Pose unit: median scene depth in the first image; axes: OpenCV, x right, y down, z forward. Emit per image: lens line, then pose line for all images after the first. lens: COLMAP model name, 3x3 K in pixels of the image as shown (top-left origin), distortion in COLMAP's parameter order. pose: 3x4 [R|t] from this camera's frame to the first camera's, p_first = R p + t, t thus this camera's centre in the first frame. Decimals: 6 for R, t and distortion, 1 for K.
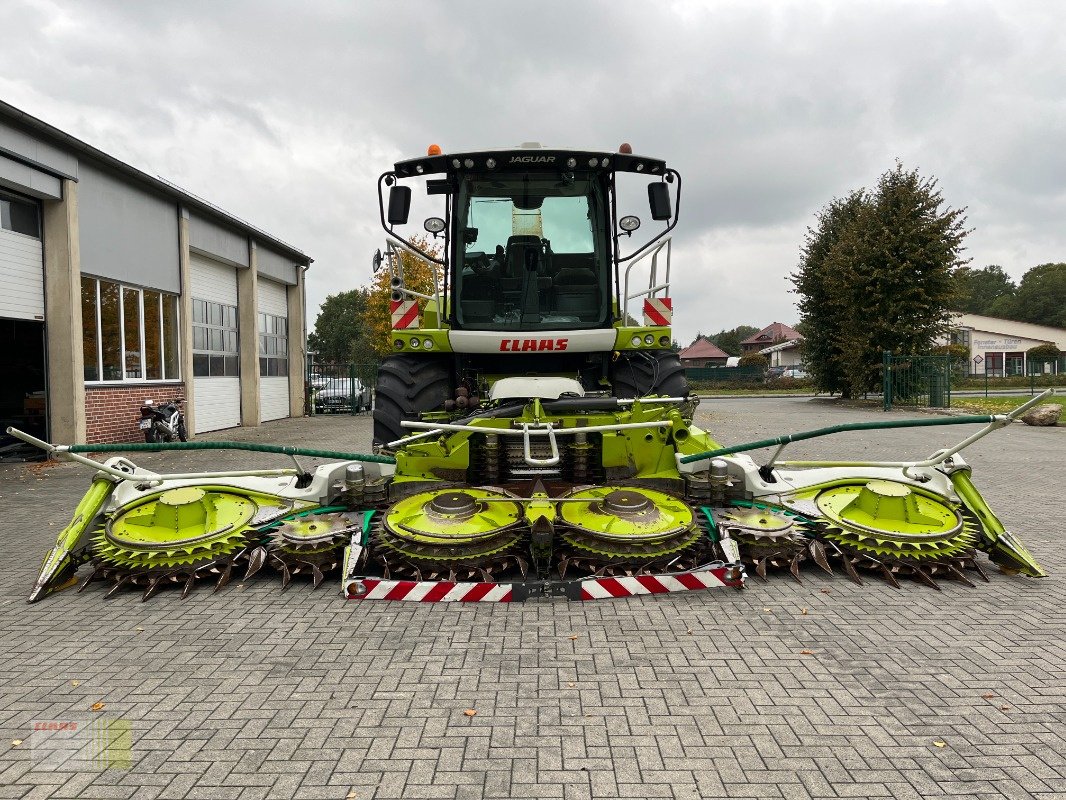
lens RADIAL K [[801.6, 0, 524.2], [0, 801.6, 396.6], [0, 0, 1]] dist [0.083498, -0.117682]
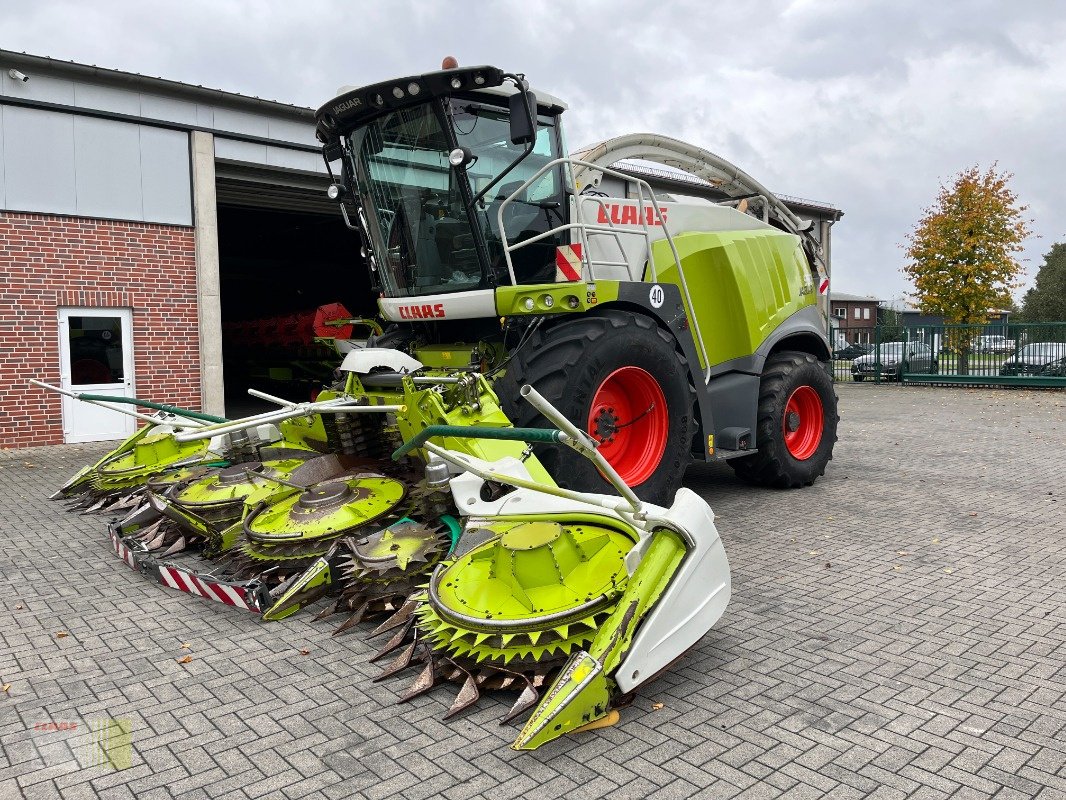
lens RADIAL K [[801.6, 0, 537.7], [0, 801.6, 395.9], [0, 0, 1]] dist [0.083498, -0.117682]
pose [[0.667907, 0.056505, -0.742097, 0.273477], [-0.021602, 0.998165, 0.056560, -0.008736], [0.743931, -0.021746, 0.667902, 0.179038]]
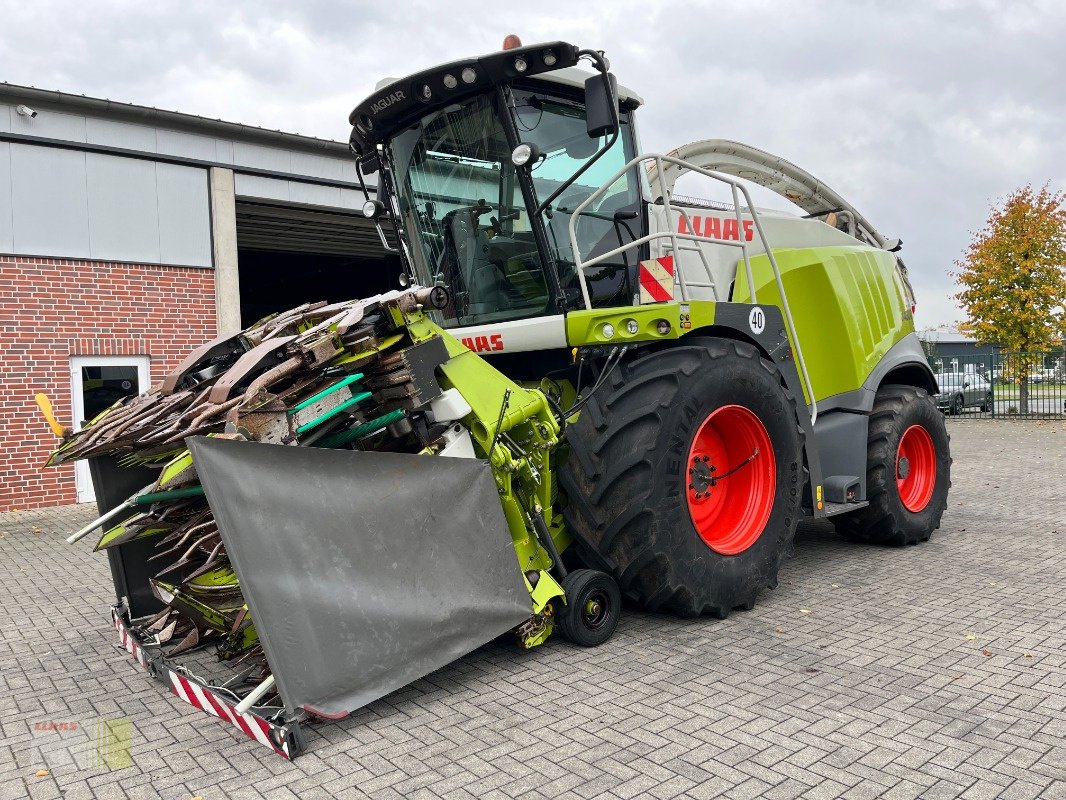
lens RADIAL K [[801.6, 0, 527.0], [0, 801.6, 407.2], [0, 0, 1]] dist [0.083498, -0.117682]
pose [[0.640854, 0.013582, -0.767542, 0.222159], [0.002312, 0.999805, 0.019623, -0.007860], [0.767659, -0.014350, 0.640698, 0.199200]]
